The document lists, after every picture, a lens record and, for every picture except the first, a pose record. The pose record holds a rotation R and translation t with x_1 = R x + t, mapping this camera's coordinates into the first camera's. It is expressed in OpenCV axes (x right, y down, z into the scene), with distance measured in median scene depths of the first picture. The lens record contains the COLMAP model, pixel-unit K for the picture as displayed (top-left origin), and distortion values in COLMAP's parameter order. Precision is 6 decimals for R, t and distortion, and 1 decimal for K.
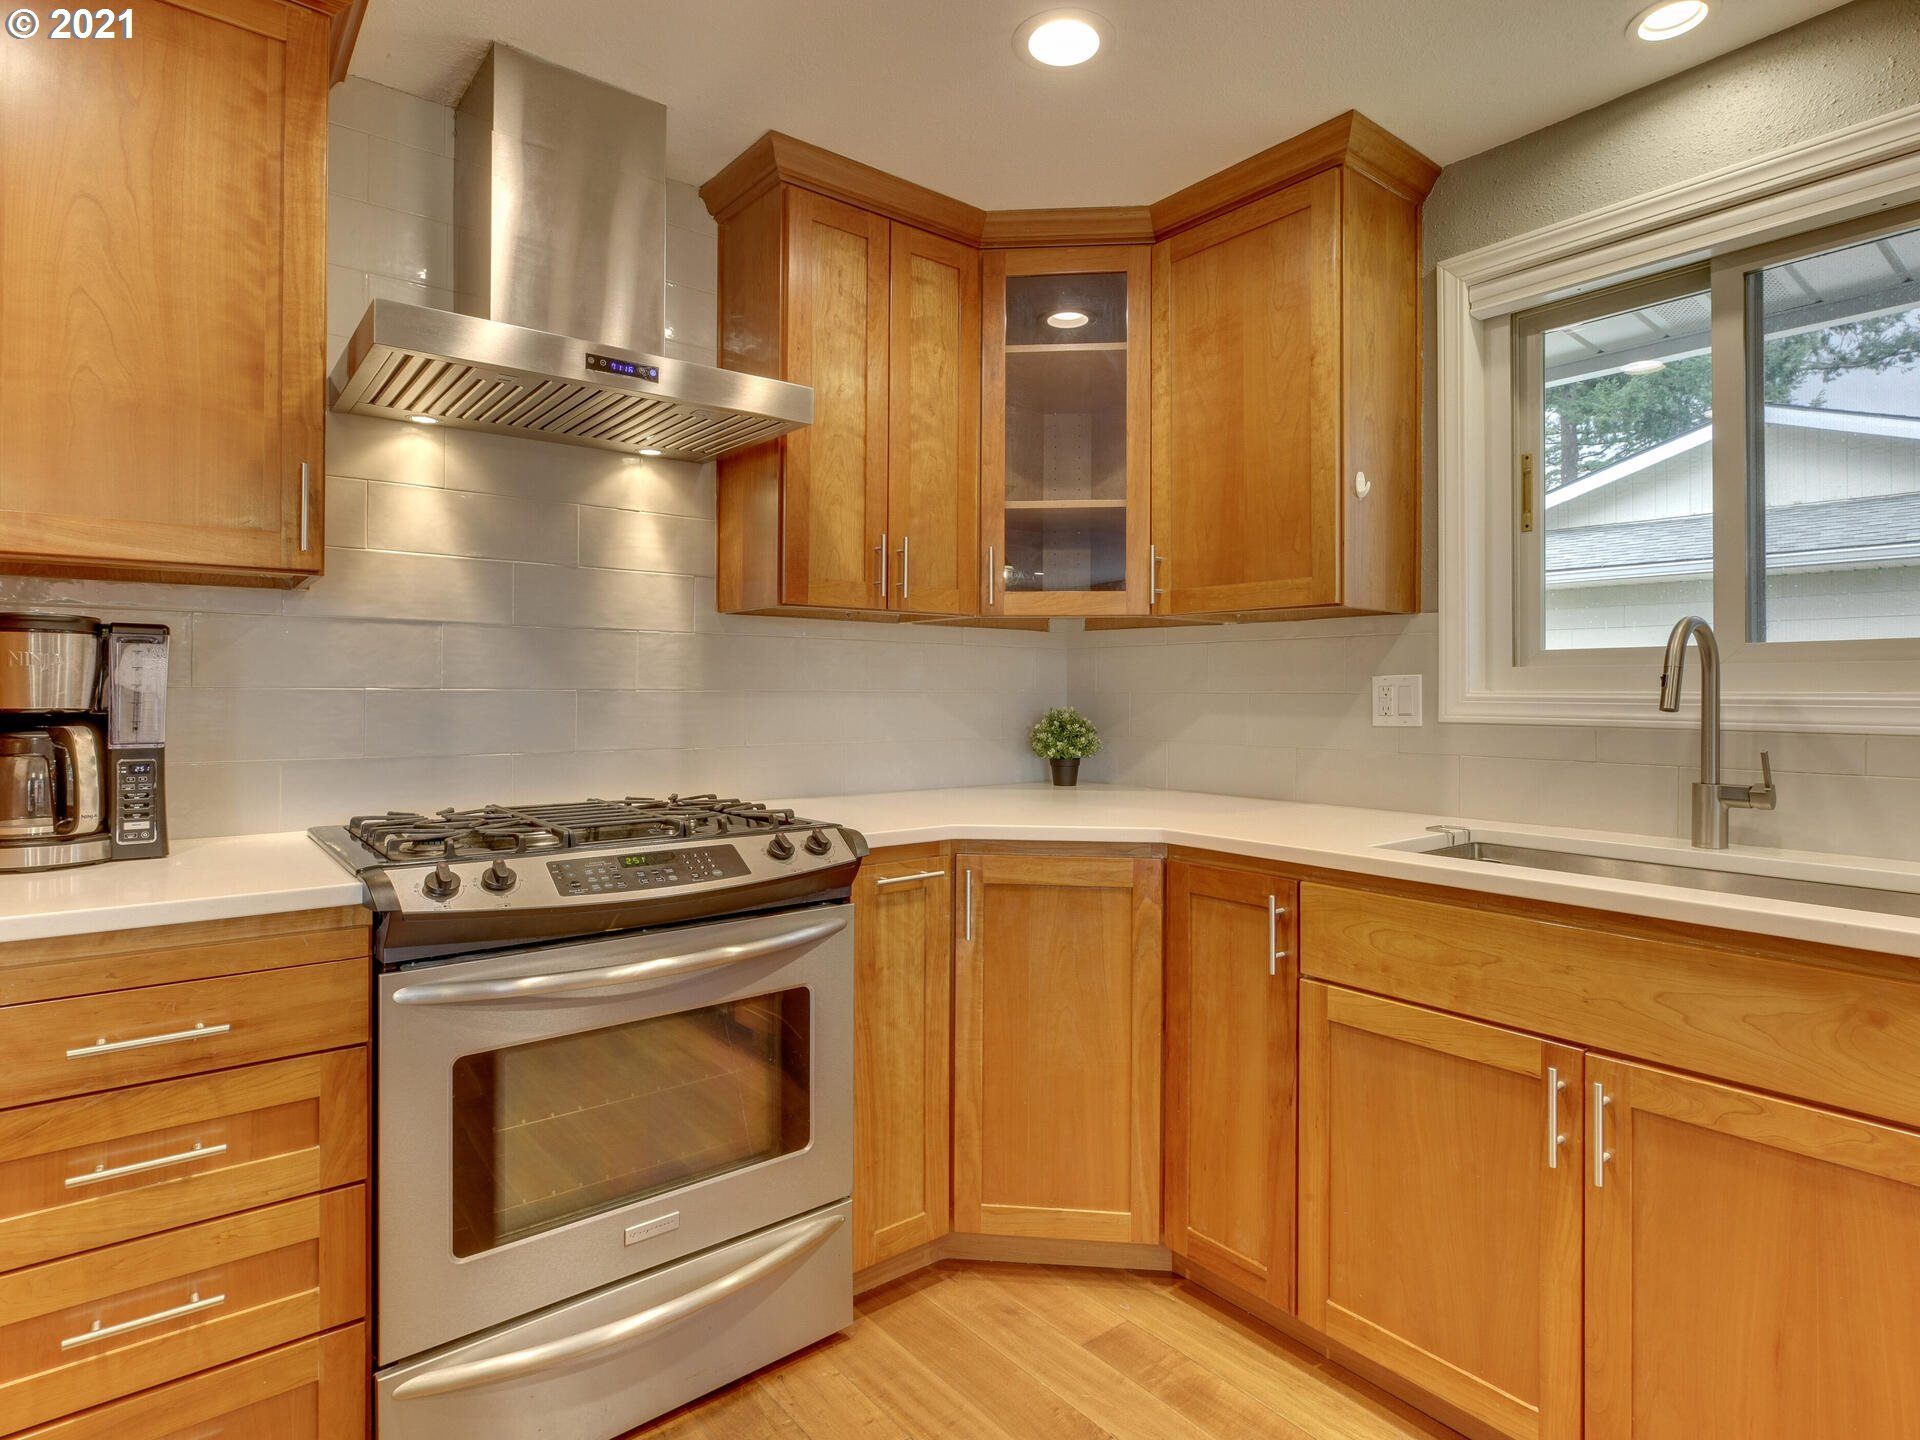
lens RADIAL K [[998.4, 0, 948.0], [0, 998.4, 706.8], [0, 0, 1]] dist [-0.023189, 0.007575]
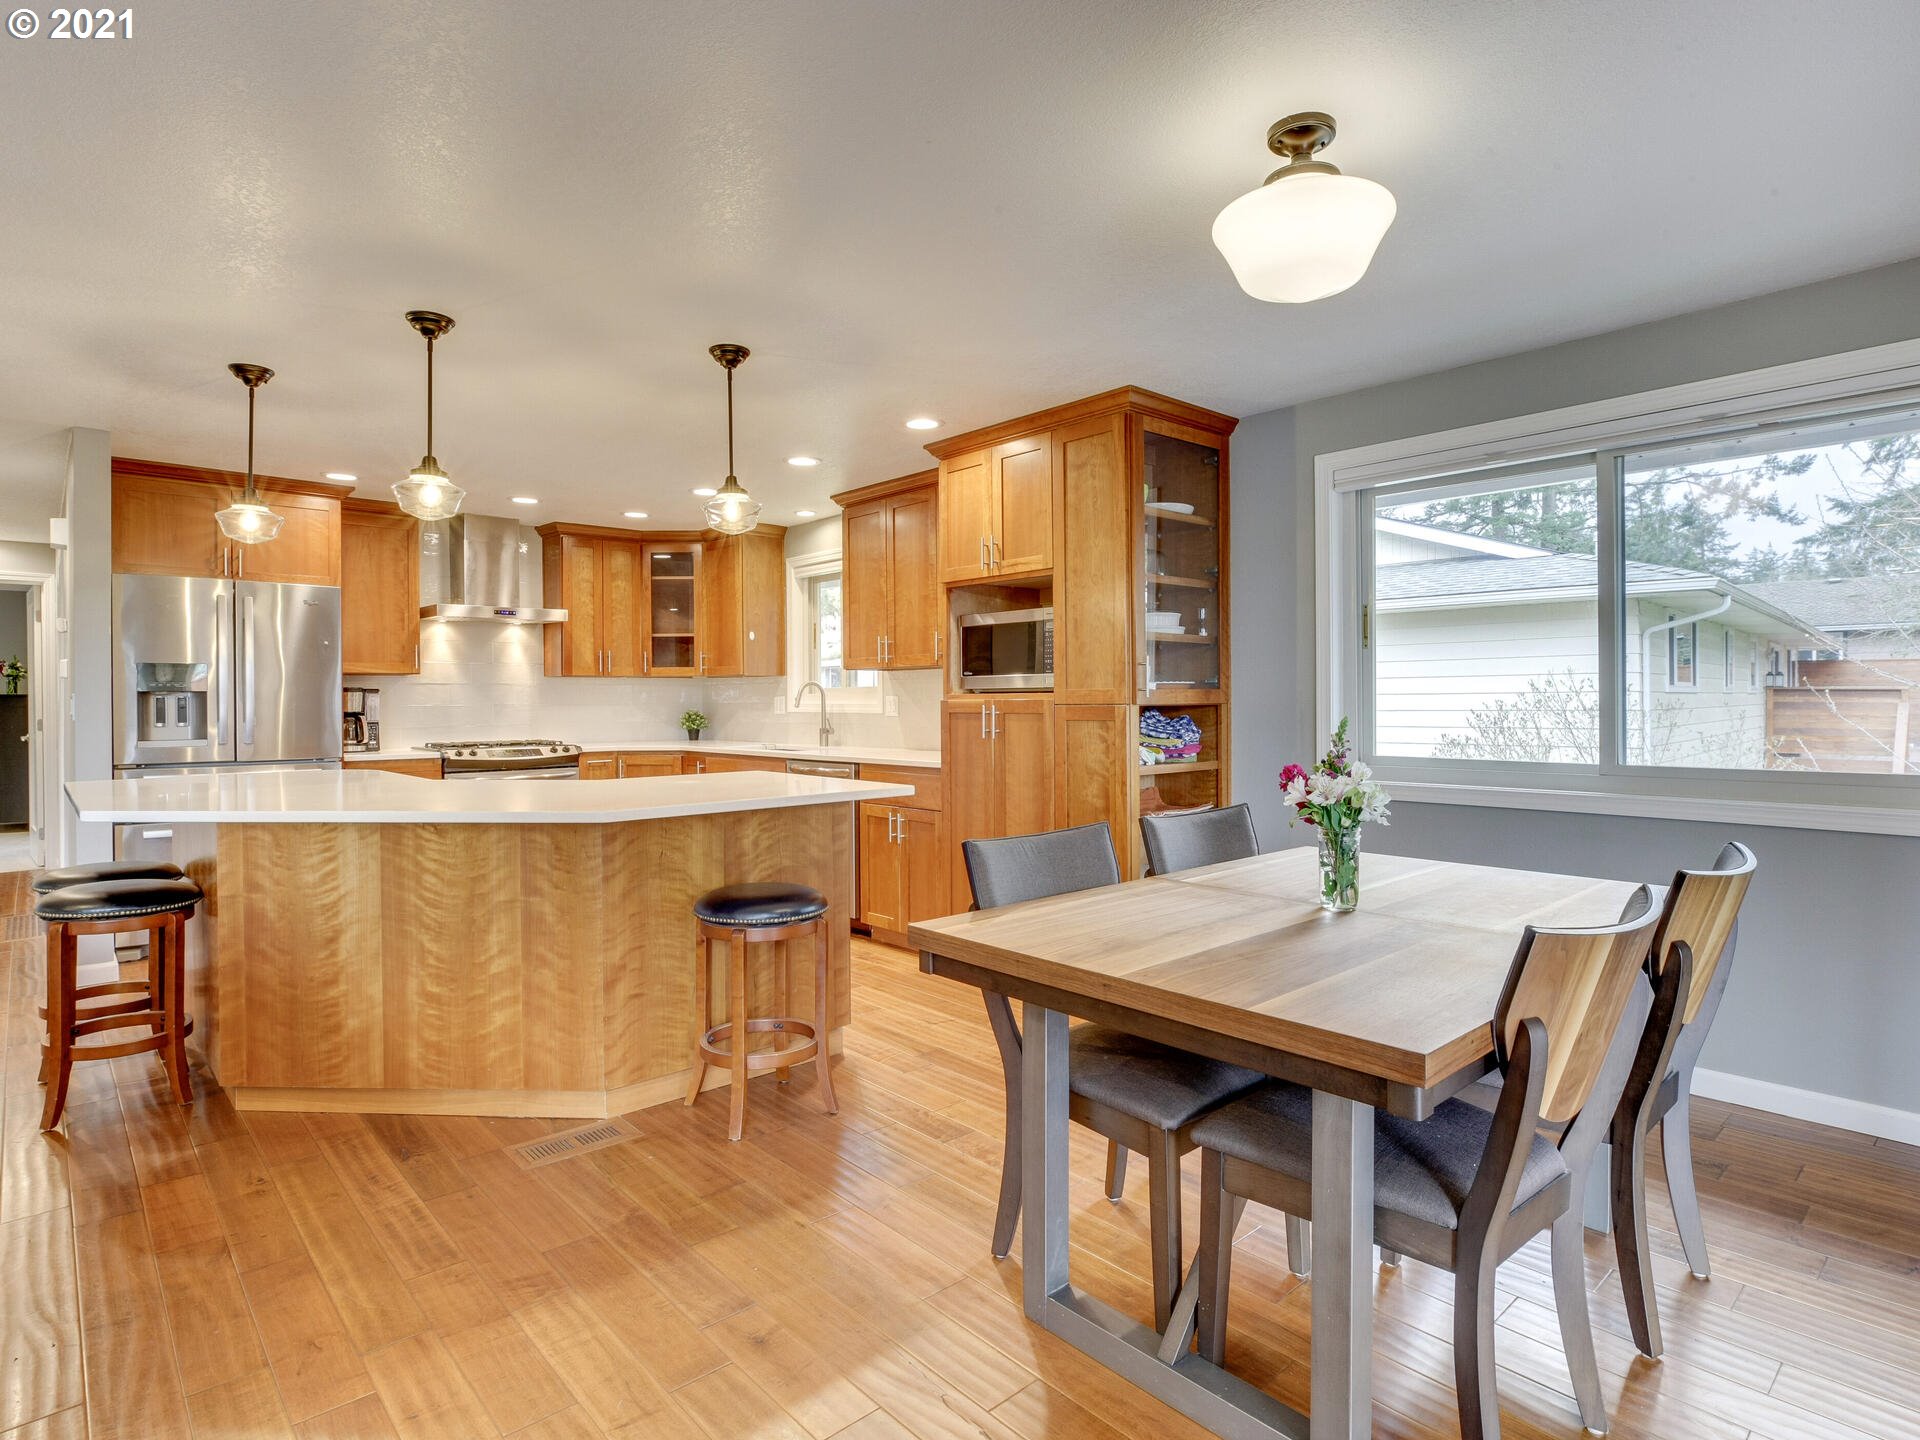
lens RADIAL K [[998.4, 0, 969.2], [0, 998.4, 722.4], [0, 0, 1]] dist [-0.023189, 0.007575]
pose [[0.995747, -0.012548, 0.091271, 0.780925], [0.011660, 0.999879, 0.010260, 0.022657], [-0.091389, -0.009152, 0.995773, -2.108646]]
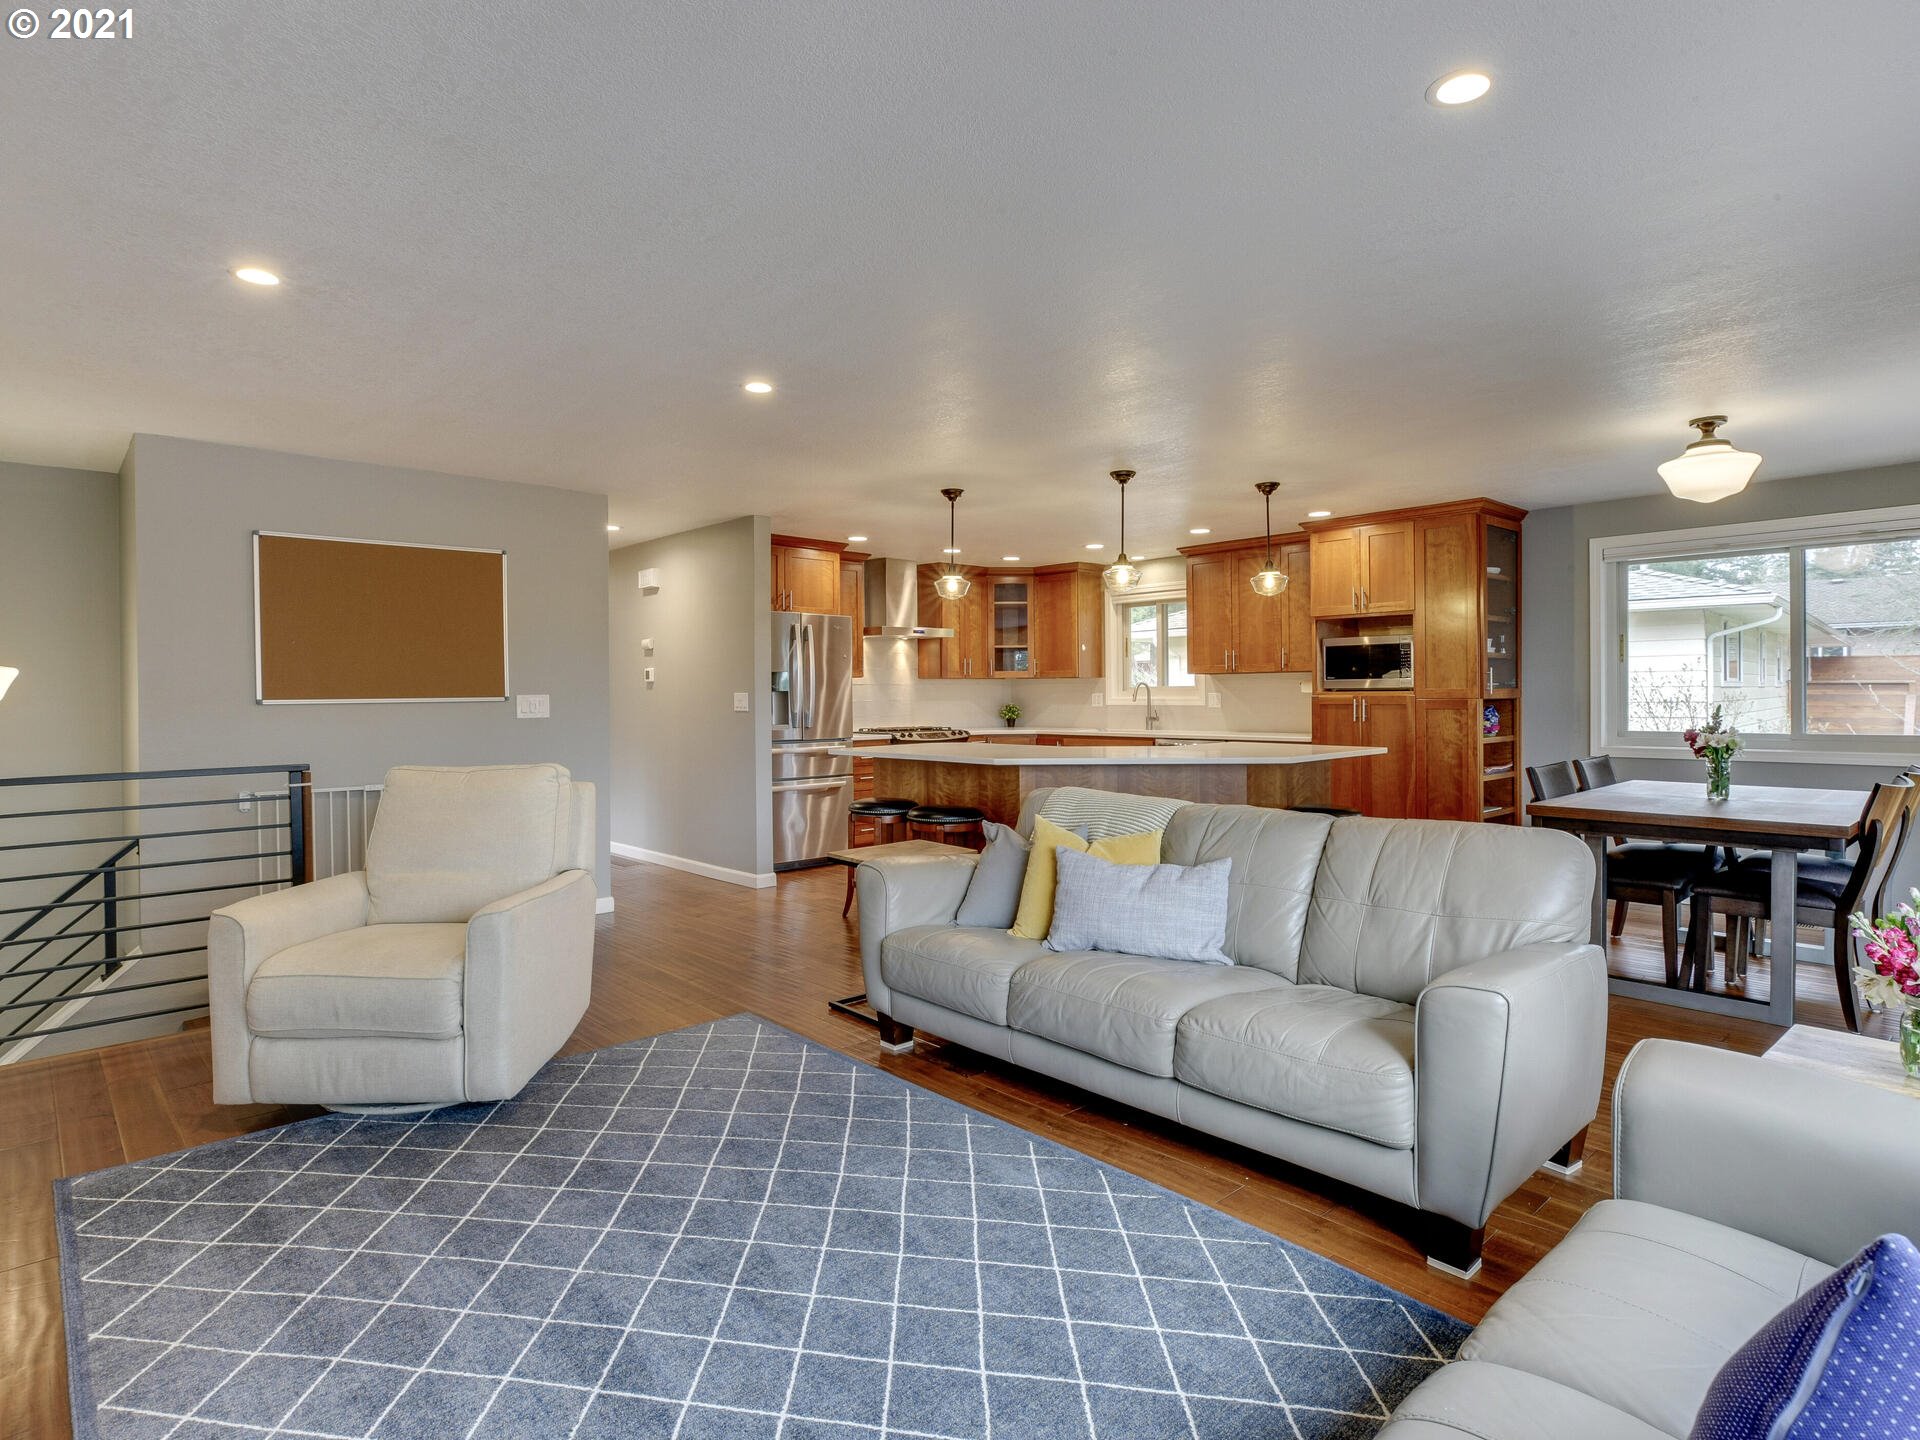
lens RADIAL K [[998.4, 0, 977.5], [0, 998.4, 708.9], [0, 0, 1]] dist [-0.023189, 0.007575]
pose [[0.994846, -0.014256, 0.100389, -0.424168], [0.014113, 0.999898, 0.002136, 0.015060], [-0.100409, -0.000708, 0.994946, -2.973111]]
